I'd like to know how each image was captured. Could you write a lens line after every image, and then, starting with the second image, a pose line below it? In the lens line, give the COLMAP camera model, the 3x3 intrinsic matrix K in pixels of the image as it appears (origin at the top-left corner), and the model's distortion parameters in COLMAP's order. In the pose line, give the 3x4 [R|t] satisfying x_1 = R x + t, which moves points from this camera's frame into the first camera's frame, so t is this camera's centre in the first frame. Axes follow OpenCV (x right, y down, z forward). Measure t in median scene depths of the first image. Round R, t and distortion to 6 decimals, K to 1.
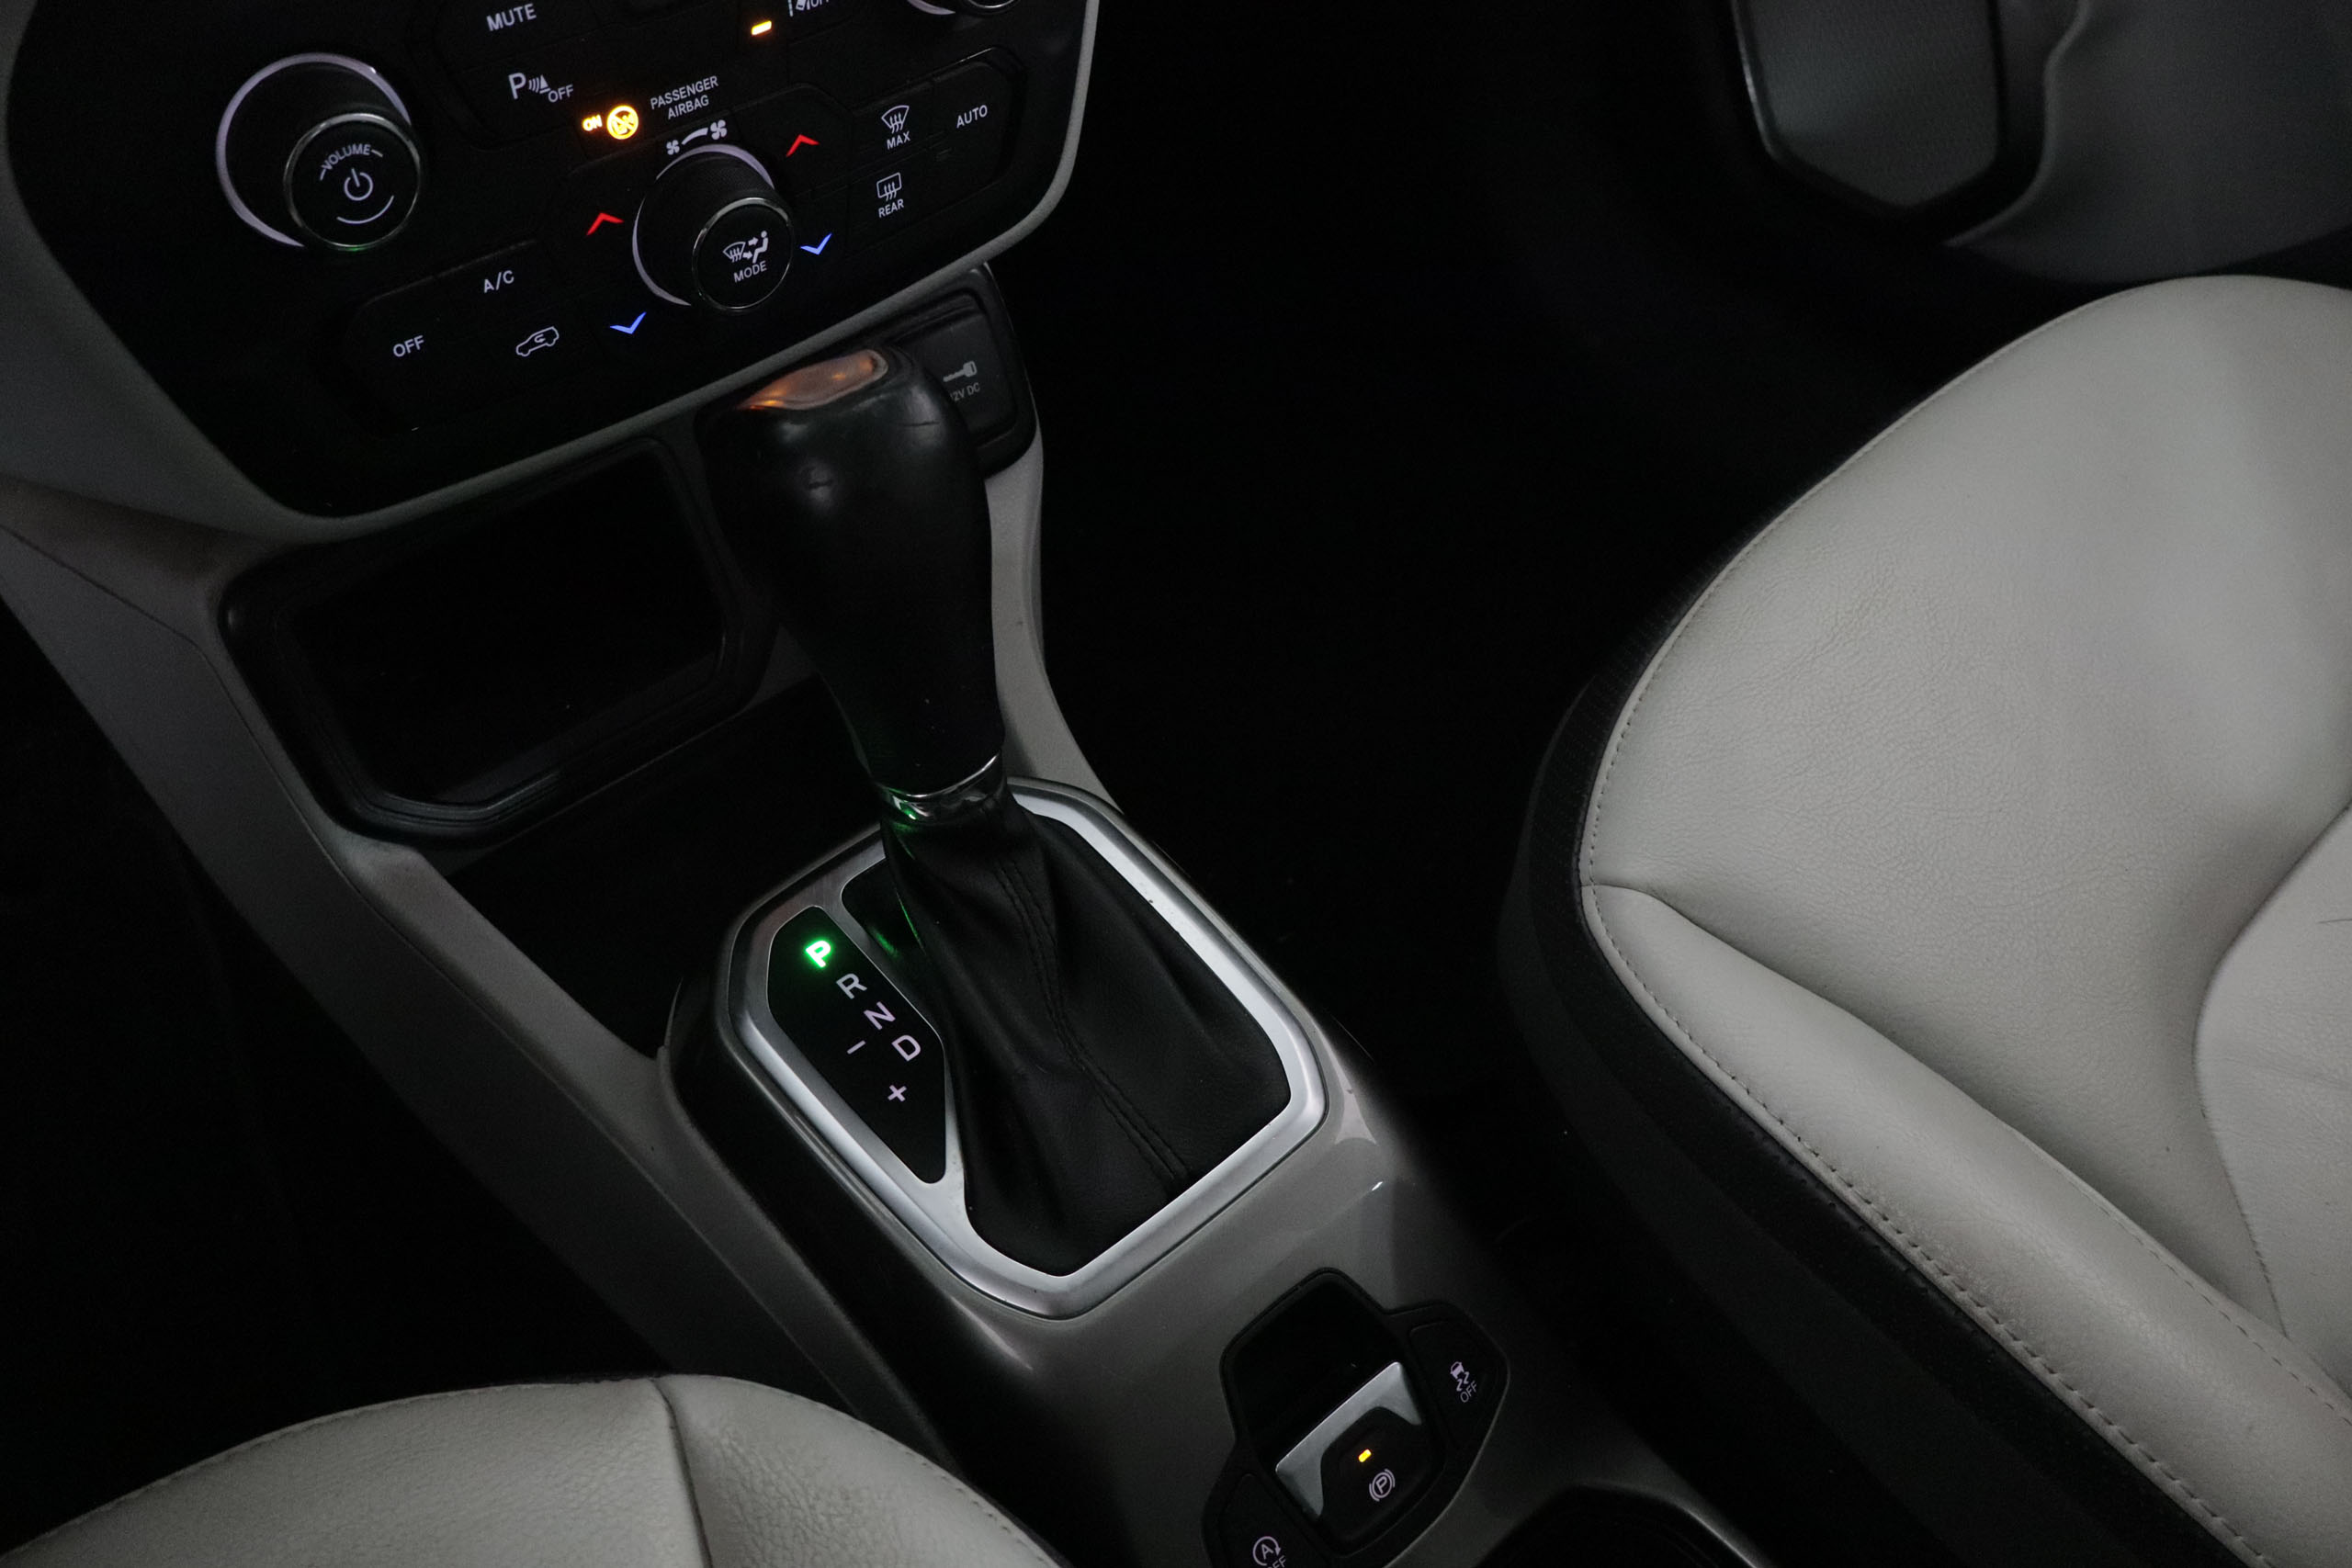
lens RADIAL K [[1982.2, 0, 1175.9], [0, 1982.2, 798.0], [0, 0, 1]] dist [0.003269, 0.009683]
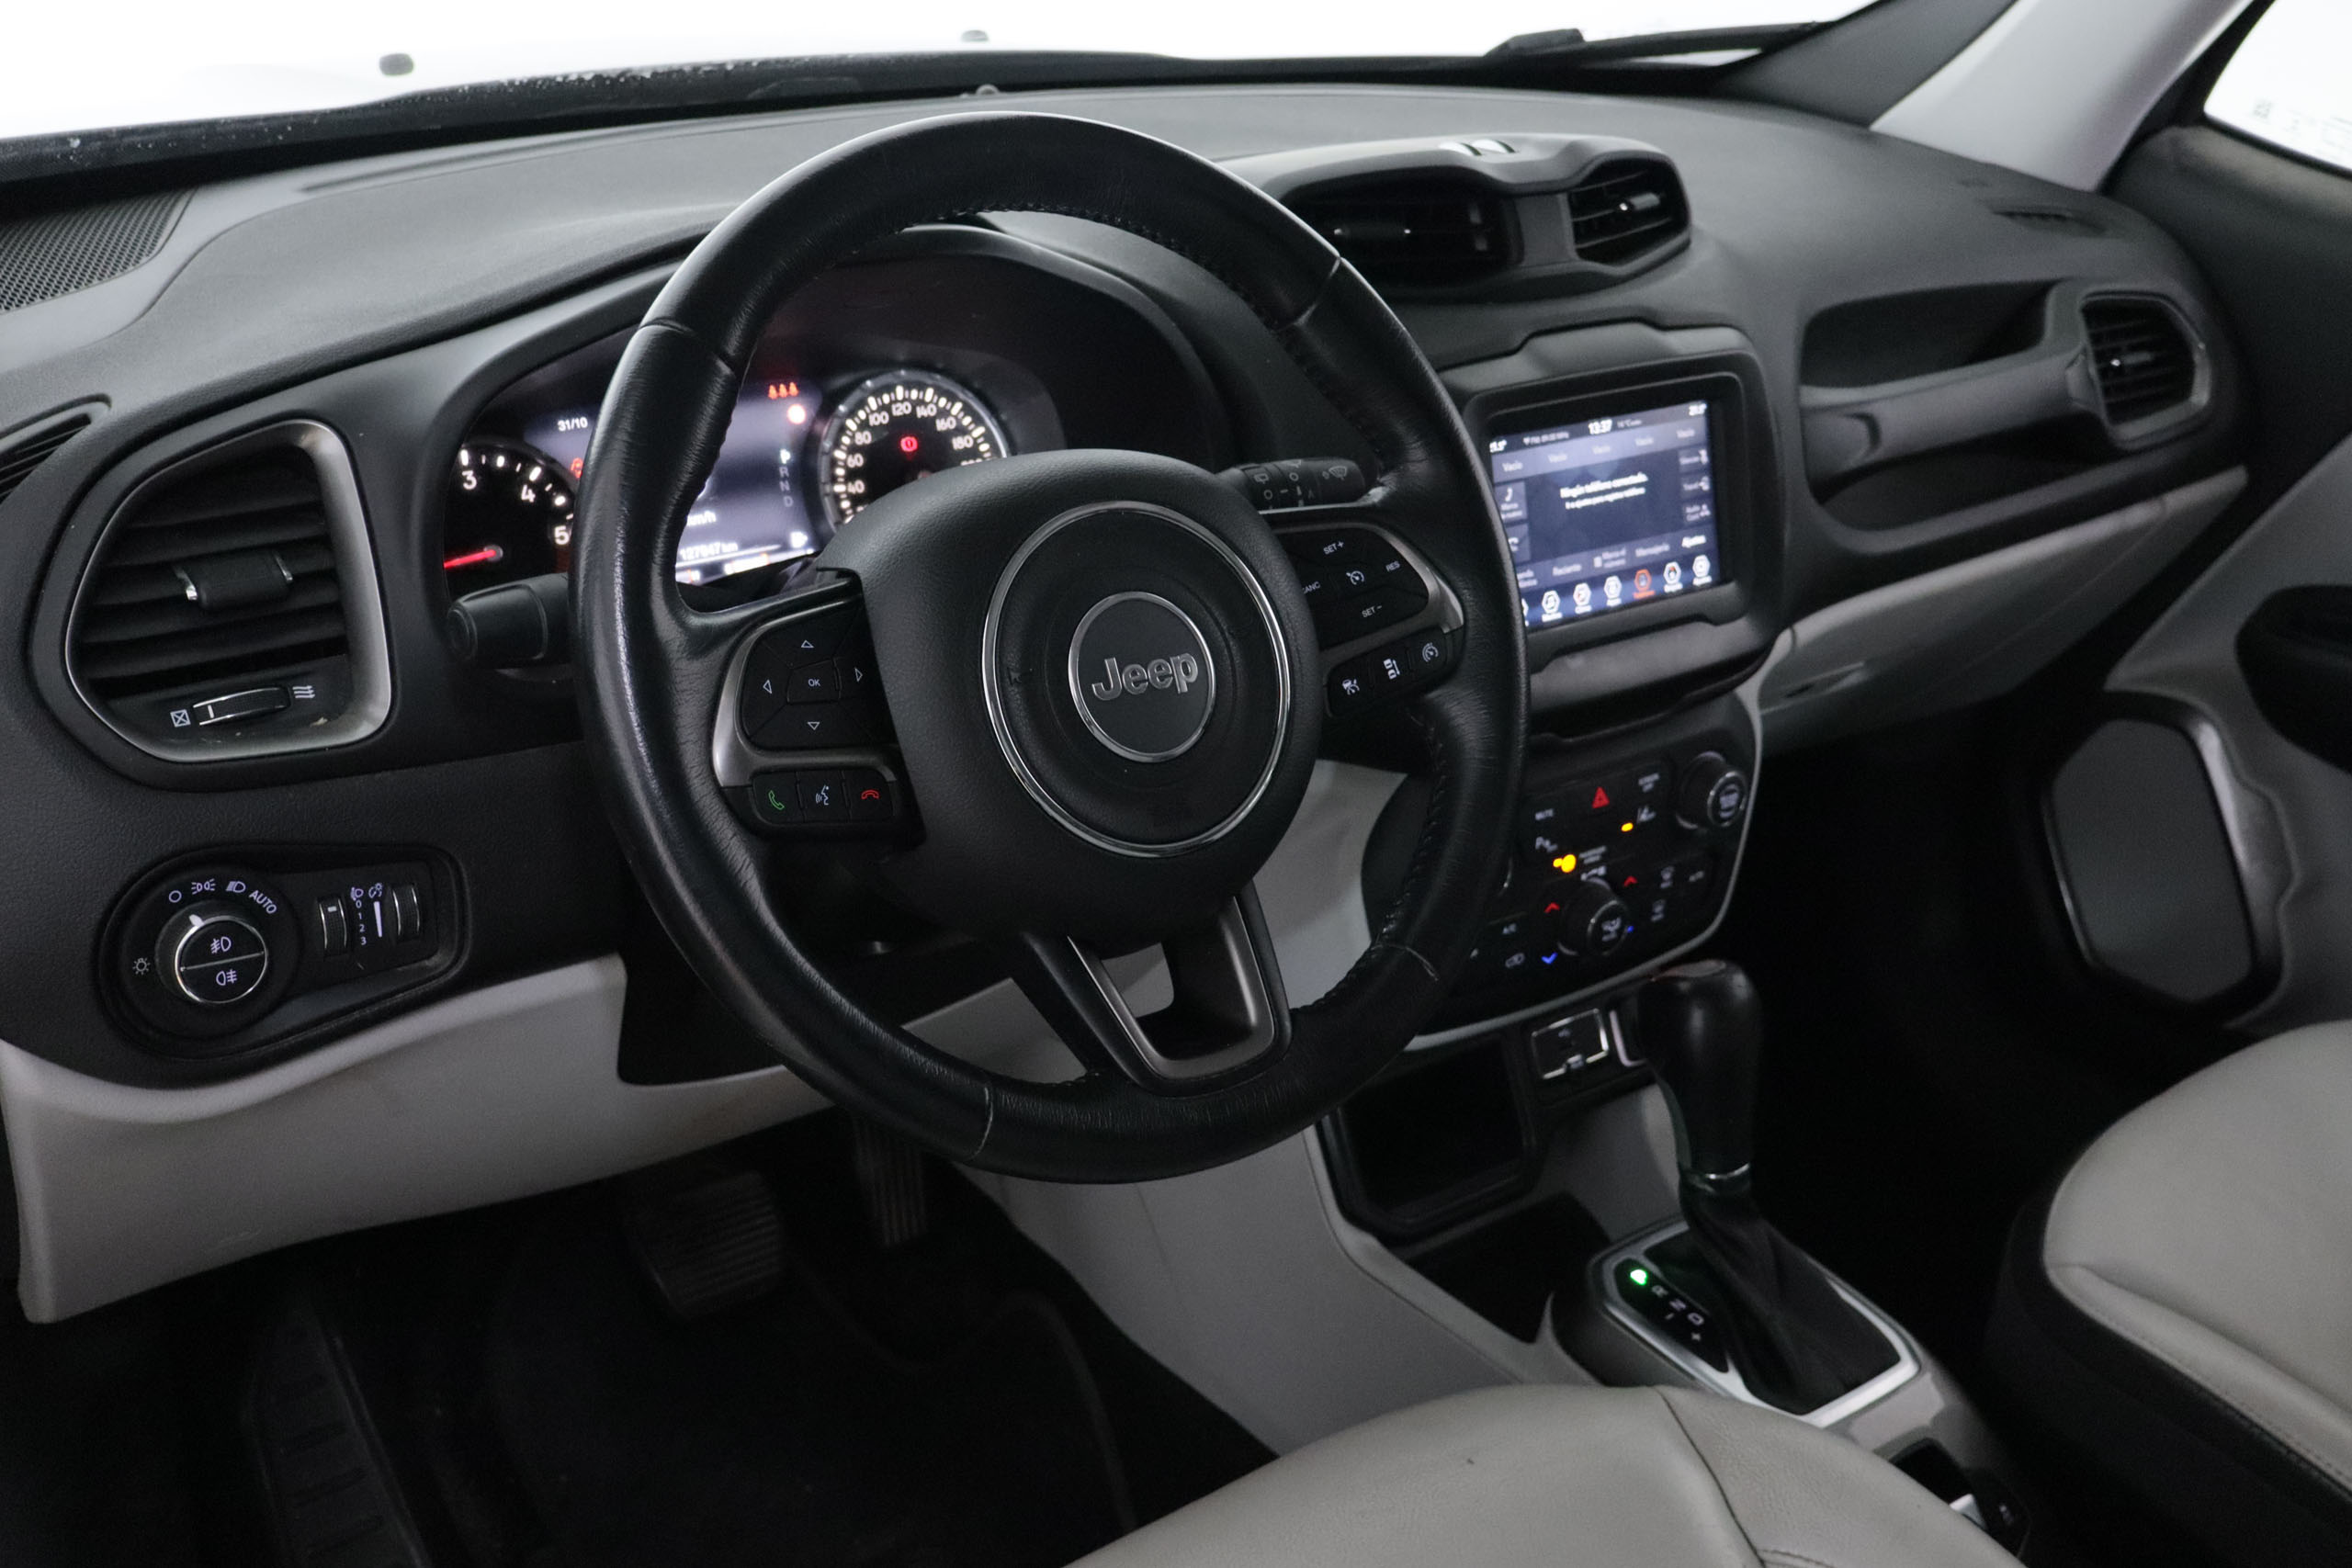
lens RADIAL K [[2441.1, 0, 1181.0], [0, 2441.1, 795.1], [0, 0, 1]] dist [0.018778, 0.000000]
pose [[0.997134, 0.046282, -0.059848, -0.513244], [-0.066782, 0.910172, -0.408812, 0.663808], [0.035551, 0.411637, 0.910654, -1.376020]]
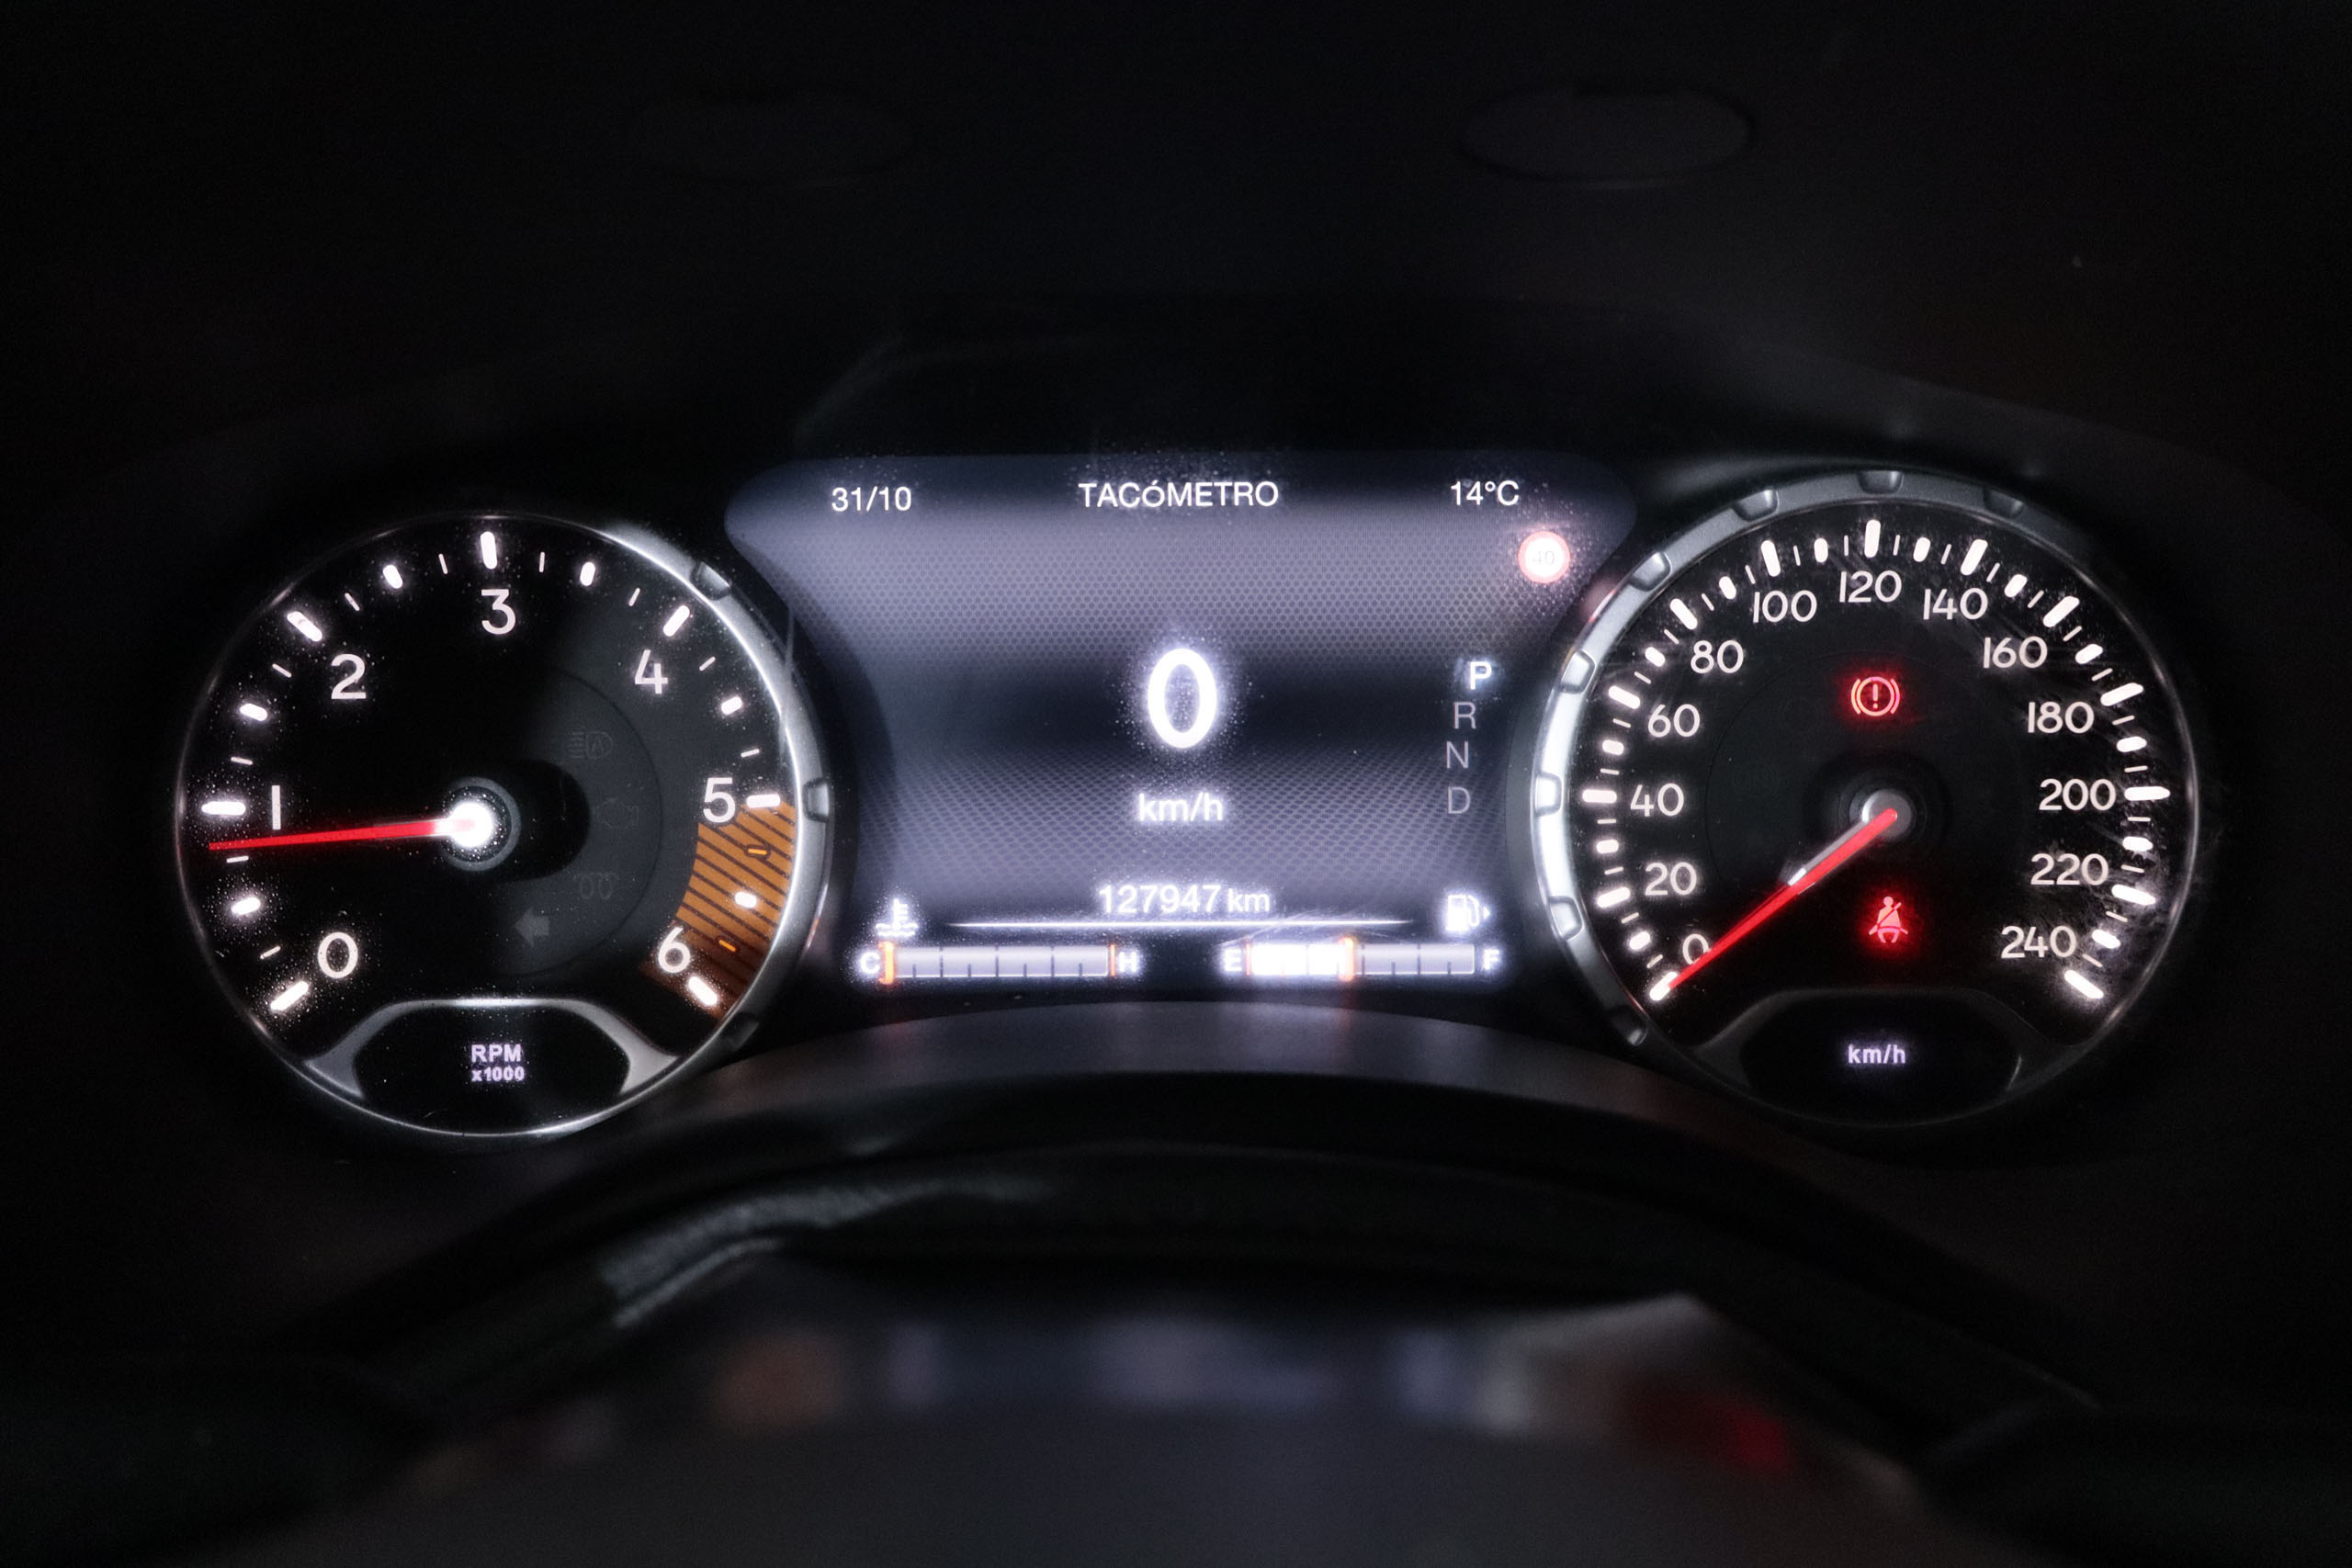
lens RADIAL K [[1982.2, 0, 1173.9], [0, 1982.2, 777.3], [0, 0, 1]] dist [0.003269, 0.009683]
pose [[0.749156, 0.250699, -0.613120, -0.709561], [-0.479309, 0.844041, -0.240536, -0.322468], [0.457196, 0.474073, 0.752480, 0.077129]]
